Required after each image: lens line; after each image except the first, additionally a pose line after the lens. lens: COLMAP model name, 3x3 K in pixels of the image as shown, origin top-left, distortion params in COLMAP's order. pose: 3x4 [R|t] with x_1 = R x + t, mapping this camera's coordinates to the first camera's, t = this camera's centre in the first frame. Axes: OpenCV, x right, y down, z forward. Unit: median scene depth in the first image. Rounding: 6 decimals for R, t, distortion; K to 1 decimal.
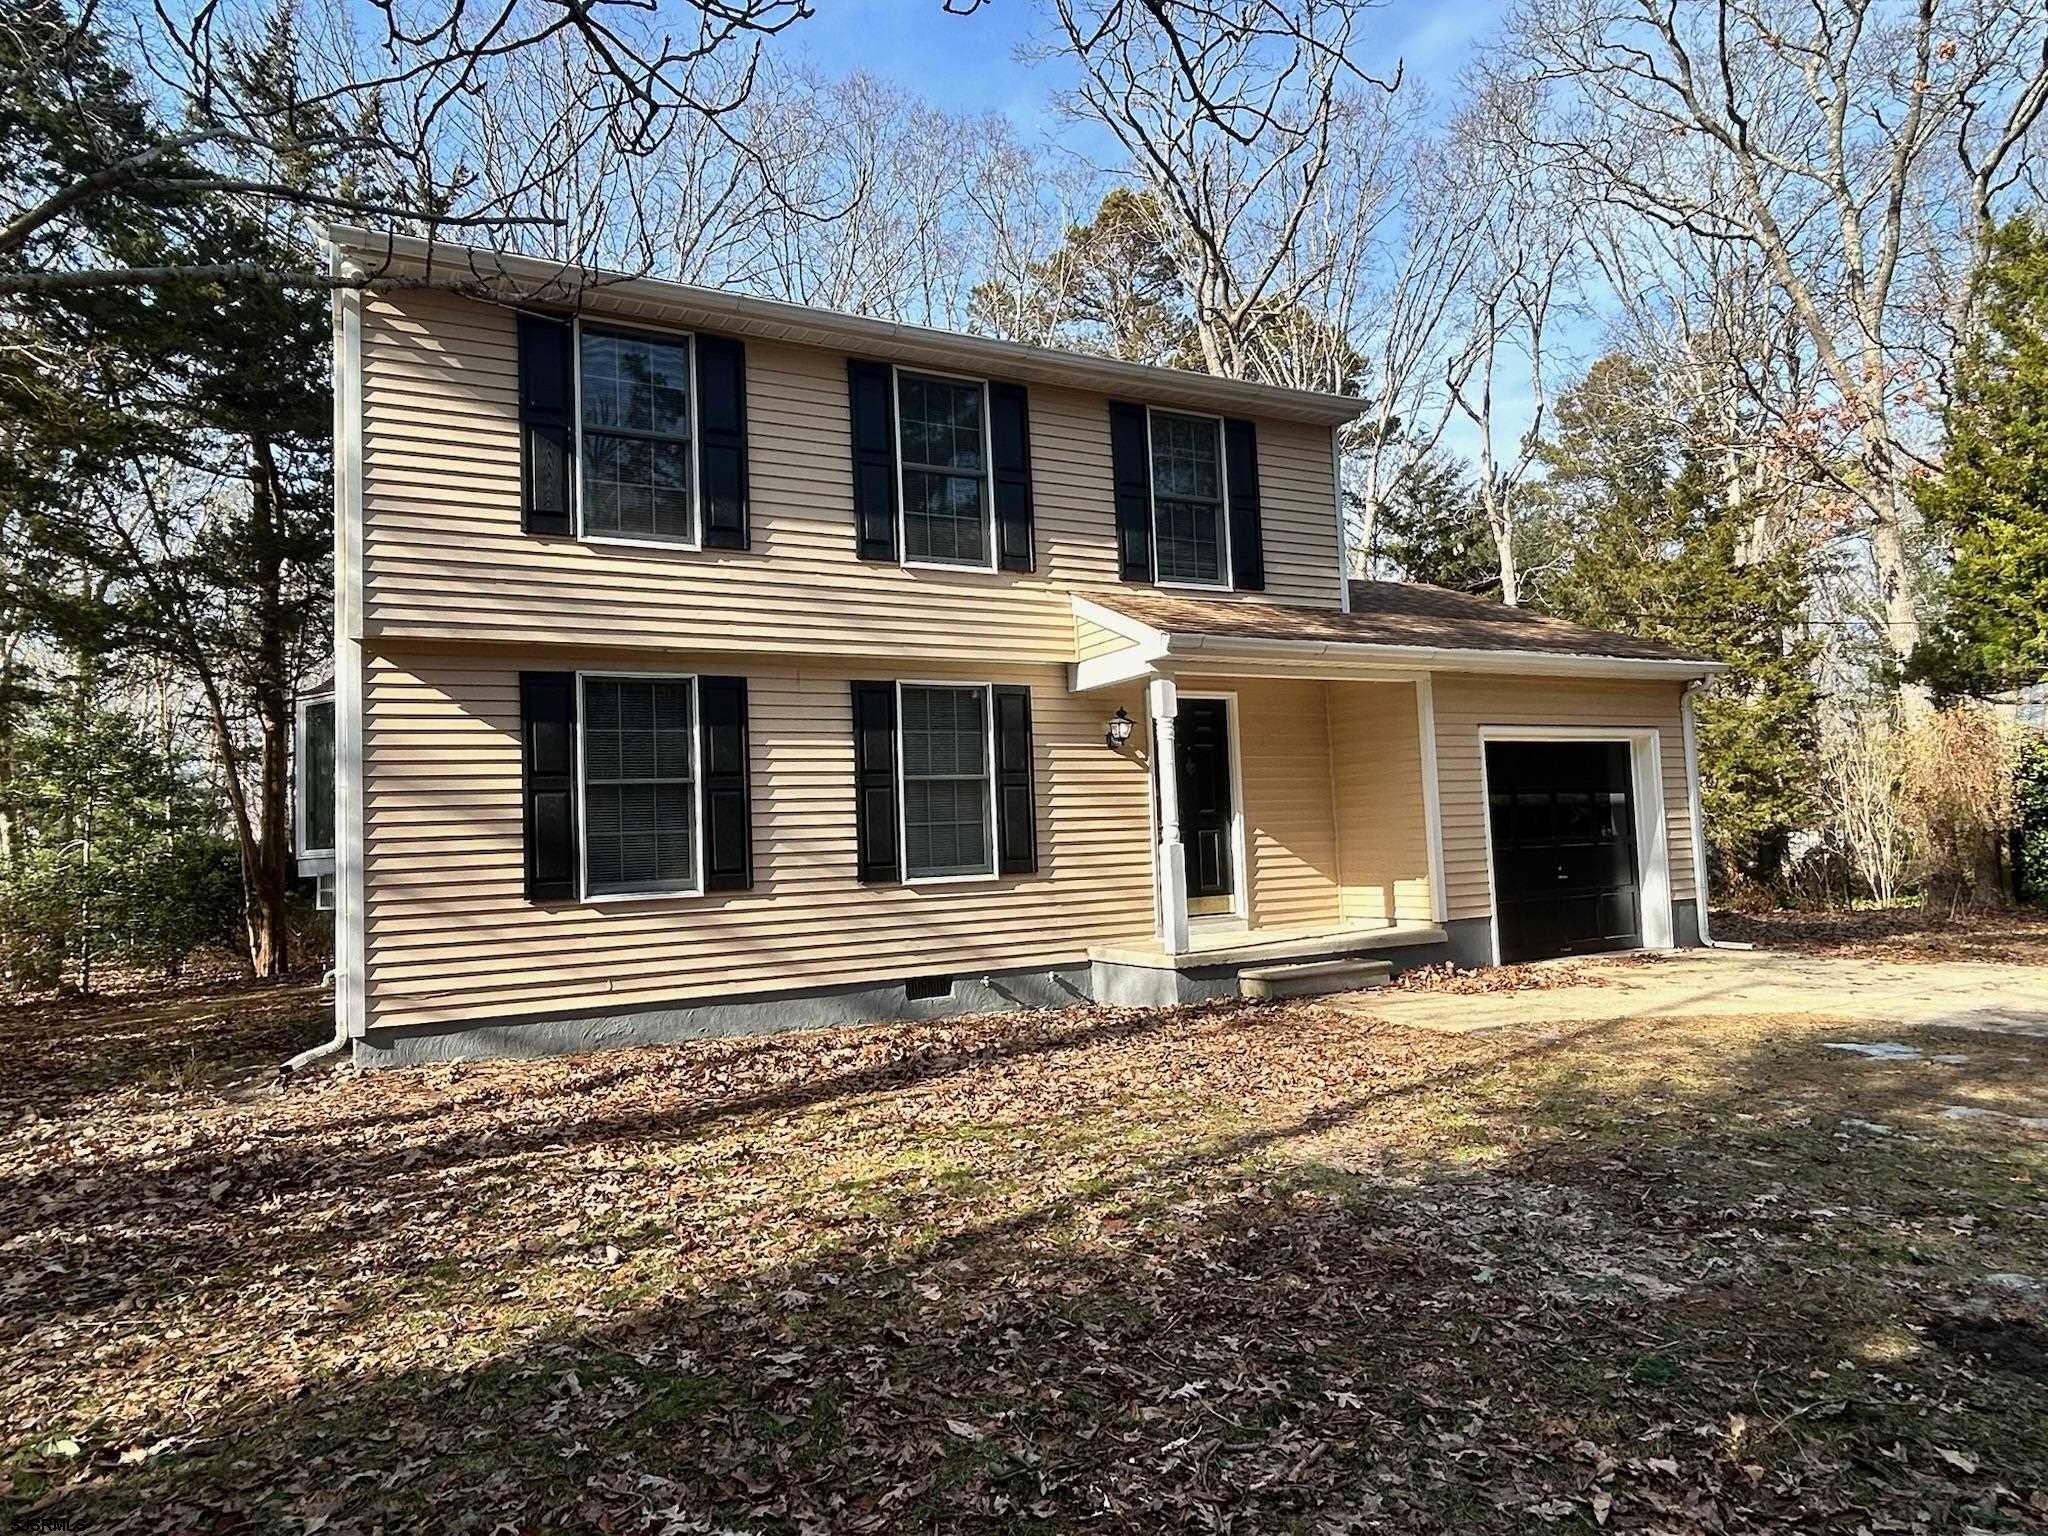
lens RADIAL K [[1247.6, 0, 1024.0], [0, 1247.6, 768.0], [0, 0, 1]] dist [-0.000772, -0.000009]
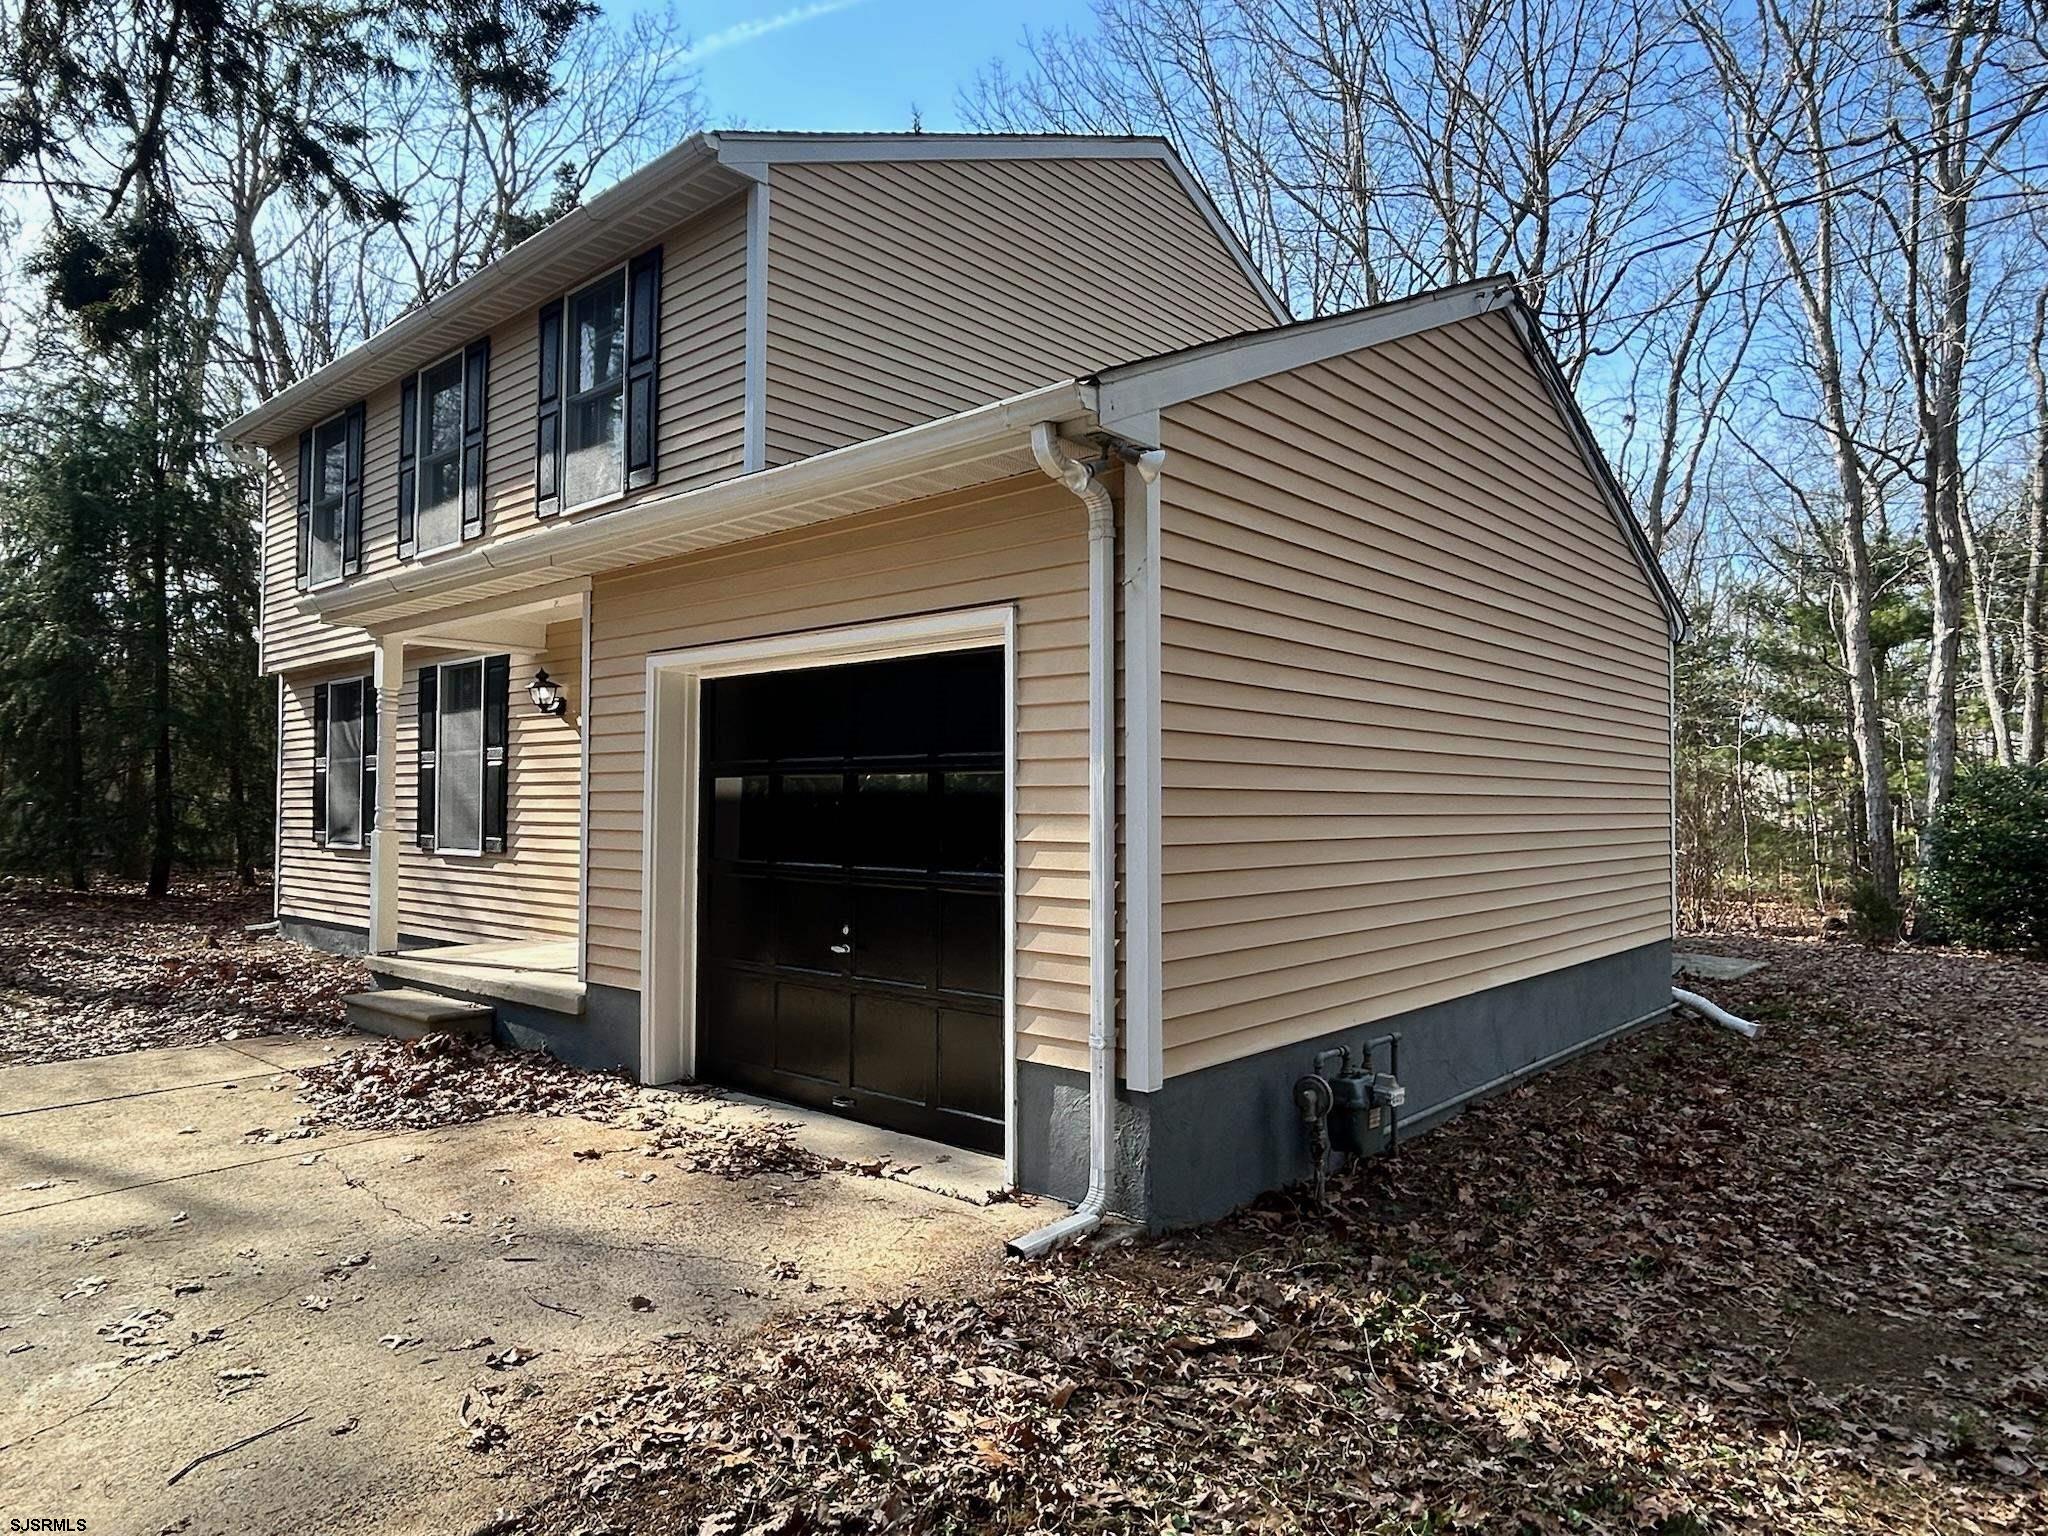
lens RADIAL K [[1247.6, 0, 1024.0], [0, 1247.6, 768.0], [0, 0, 1]] dist [-0.000772, -0.000009]
pose [[0.337104, 0.012344, -0.941386, 1.010512], [0.040976, 0.998774, 0.027770, 0.009856], [0.940575, -0.047936, 0.336185, 1.037850]]
